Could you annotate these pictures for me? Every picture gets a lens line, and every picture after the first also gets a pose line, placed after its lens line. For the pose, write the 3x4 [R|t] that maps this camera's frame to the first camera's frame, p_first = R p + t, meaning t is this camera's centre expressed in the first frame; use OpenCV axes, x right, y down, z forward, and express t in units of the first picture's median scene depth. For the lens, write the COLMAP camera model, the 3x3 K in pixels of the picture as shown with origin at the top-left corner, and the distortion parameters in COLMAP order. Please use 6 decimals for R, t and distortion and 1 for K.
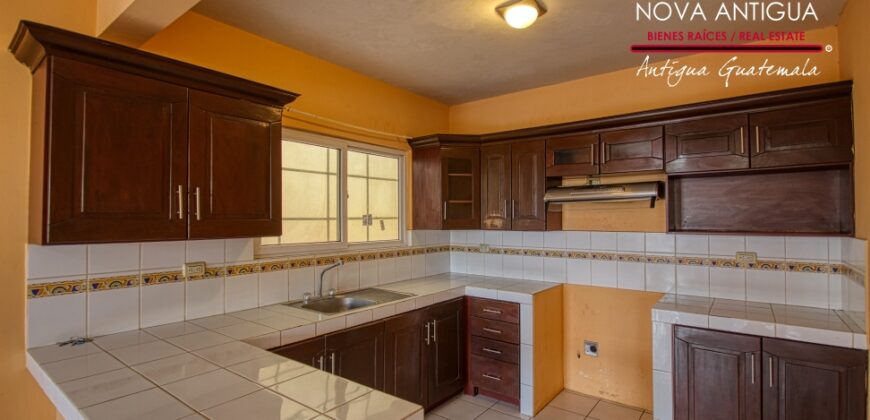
lens RADIAL K [[403.9, 0, 440.5], [0, 403.9, 216.5], [0, 0, 1]] dist [-0.001273, 0.000076]
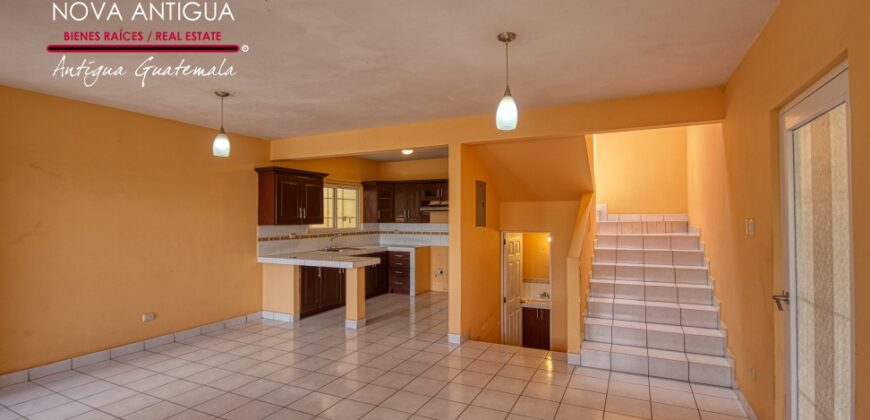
lens RADIAL K [[403.9, 0, 442.8], [0, 403.9, 217.8], [0, 0, 1]] dist [-0.001273, 0.000076]
pose [[0.978665, 0.003237, 0.205438, -0.105403], [-0.005053, 0.999953, 0.008315, -0.016341], [-0.205402, -0.009175, 0.978635, -1.329171]]
